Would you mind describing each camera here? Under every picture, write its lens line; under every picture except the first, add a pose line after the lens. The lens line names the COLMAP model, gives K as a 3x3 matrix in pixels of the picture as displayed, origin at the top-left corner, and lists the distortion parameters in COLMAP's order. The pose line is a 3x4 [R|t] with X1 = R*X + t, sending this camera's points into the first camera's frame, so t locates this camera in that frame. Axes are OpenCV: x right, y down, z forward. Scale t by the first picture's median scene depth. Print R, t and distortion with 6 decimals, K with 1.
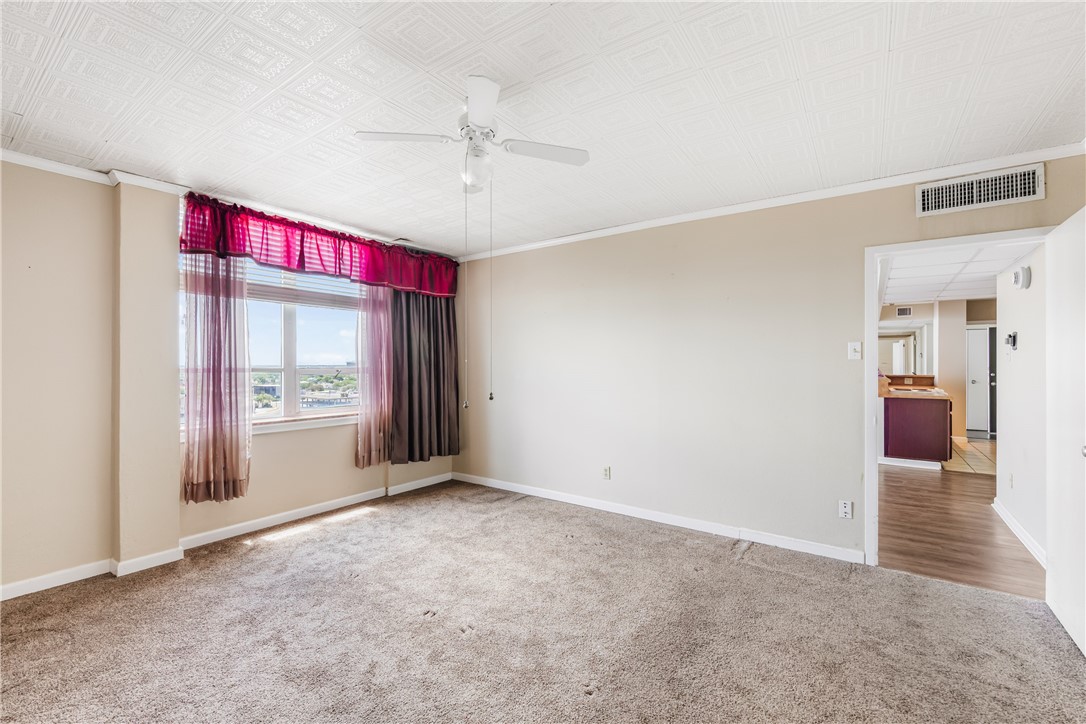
lens RADIAL K [[465.6, 0, 543.4], [0, 465.6, 364.4], [0, 0, 1]] dist [-0.004583, -0.000403]
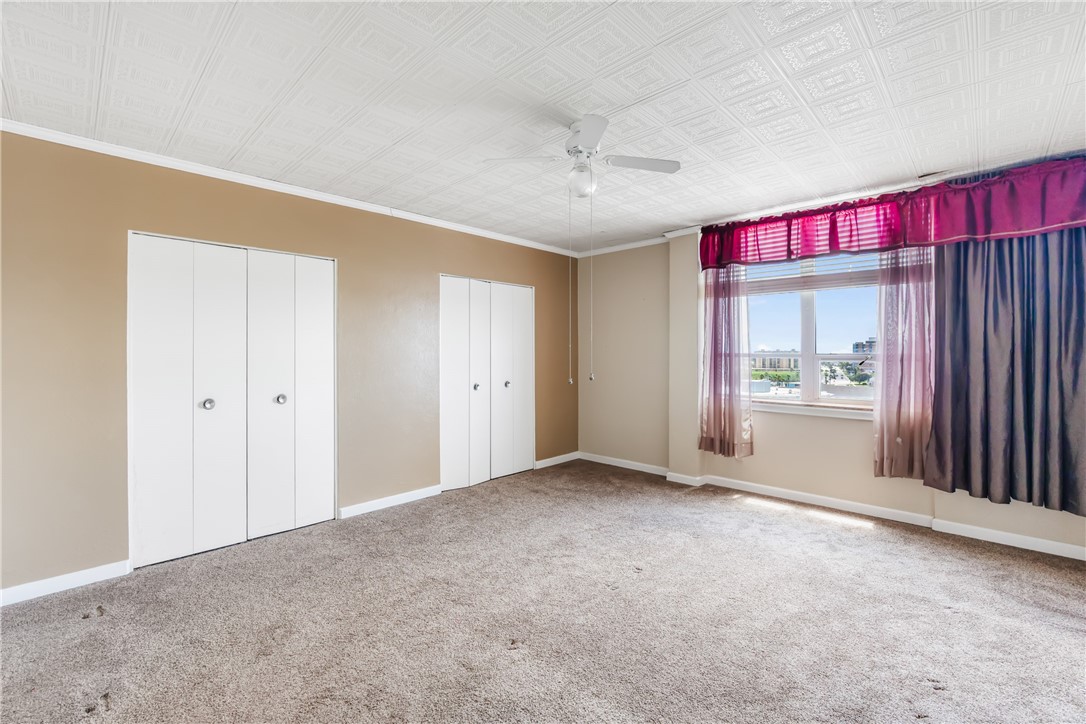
lens RADIAL K [[465.6, 0, 543.4], [0, 465.6, 358.4], [0, 0, 1]] dist [-0.004583, -0.000403]
pose [[-0.147145, 0.010088, -0.989063, 0.591011], [-0.002888, 0.999939, 0.010629, 0.009102], [0.989111, 0.004420, -0.147107, 0.621045]]
